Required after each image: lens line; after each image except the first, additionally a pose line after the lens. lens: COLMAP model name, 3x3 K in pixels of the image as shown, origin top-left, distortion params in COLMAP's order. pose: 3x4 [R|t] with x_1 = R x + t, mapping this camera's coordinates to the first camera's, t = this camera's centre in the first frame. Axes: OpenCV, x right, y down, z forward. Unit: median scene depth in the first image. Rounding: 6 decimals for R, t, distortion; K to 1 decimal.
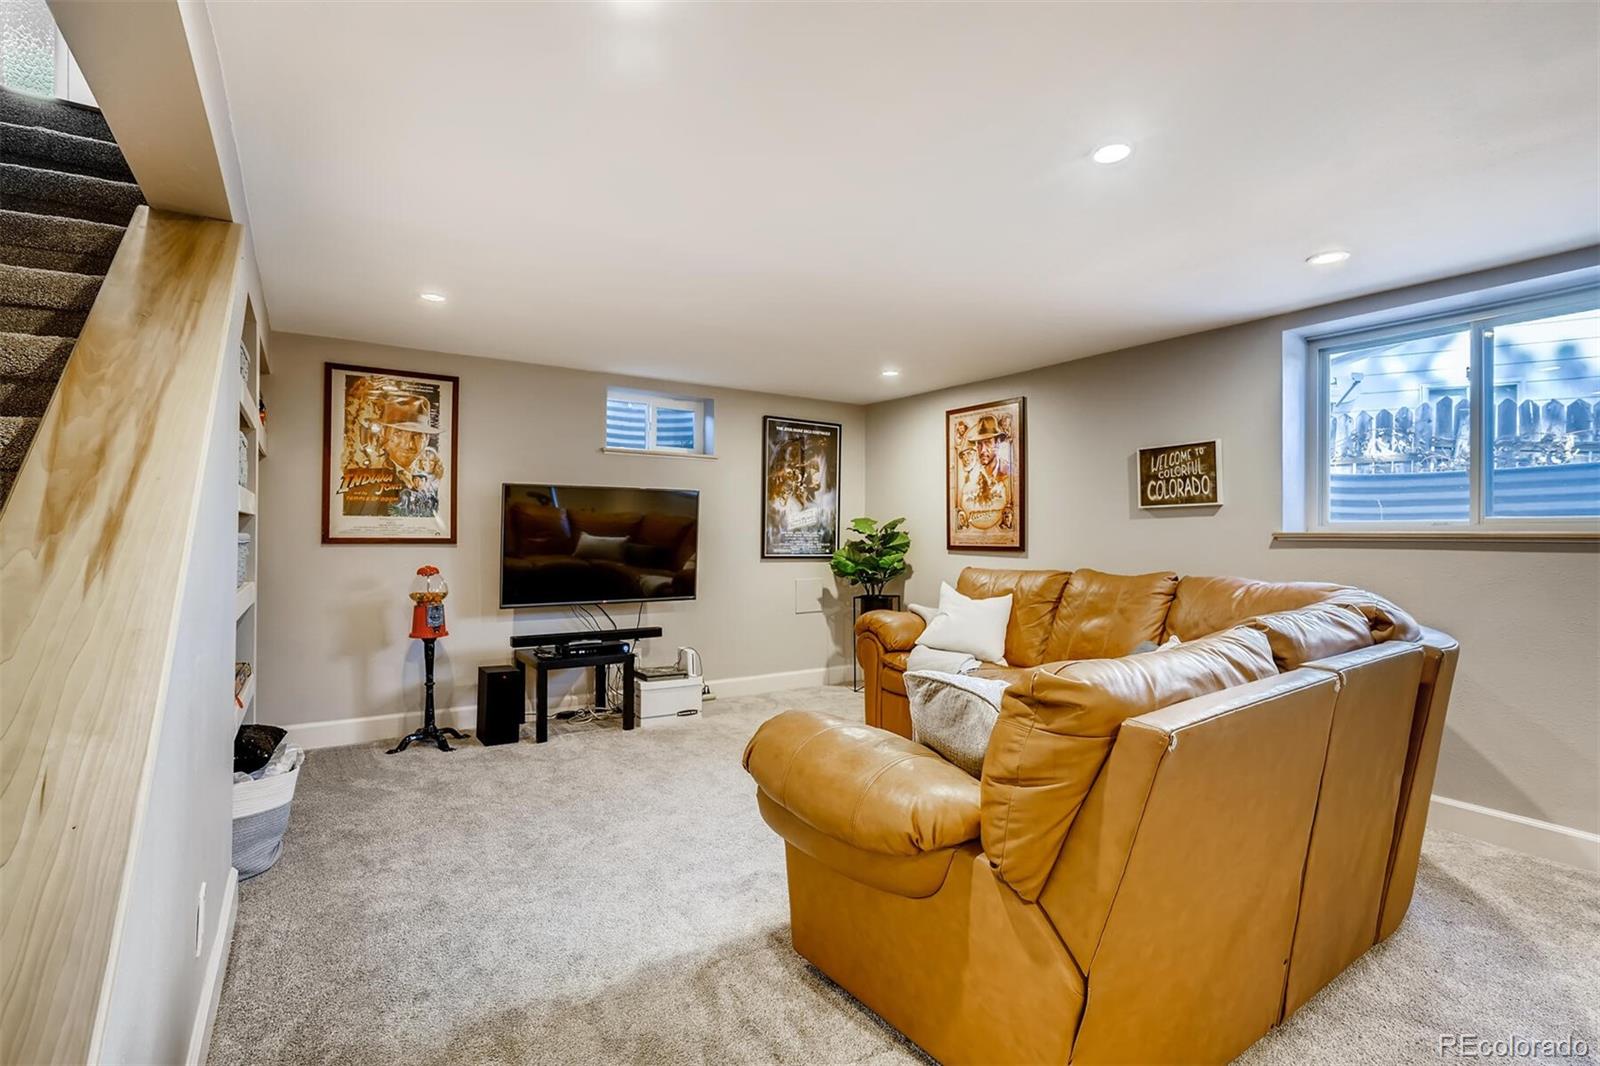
lens RADIAL K [[730.3, 0, 803.0], [0, 730.3, 538.1], [0, 0, 1]] dist [-0.001209, 0.000114]
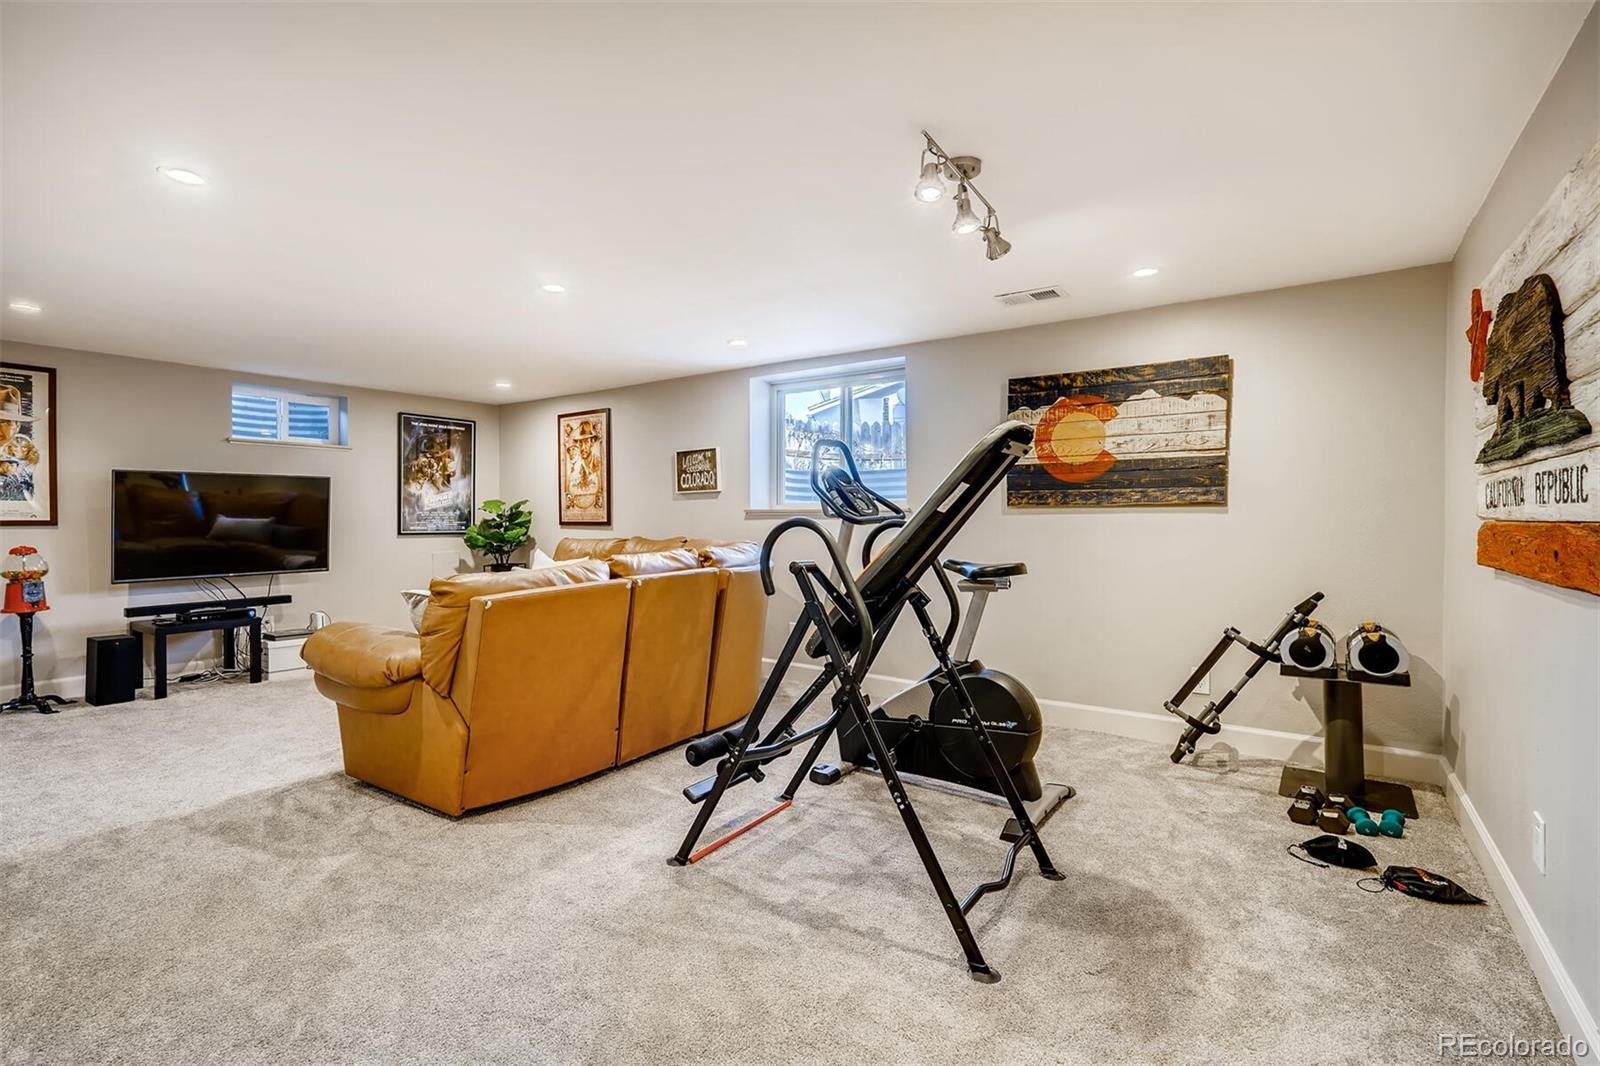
lens RADIAL K [[747.3, 0, 797.9], [0, 747.3, 524.5], [0, 0, 1]] dist [-0.000841, 0.016589]
pose [[0.943387, -0.013974, 0.331398, 0.172774], [0.010990, 0.999880, 0.010875, 0.005927], [-0.331511, -0.006617, 0.943428, -0.390335]]
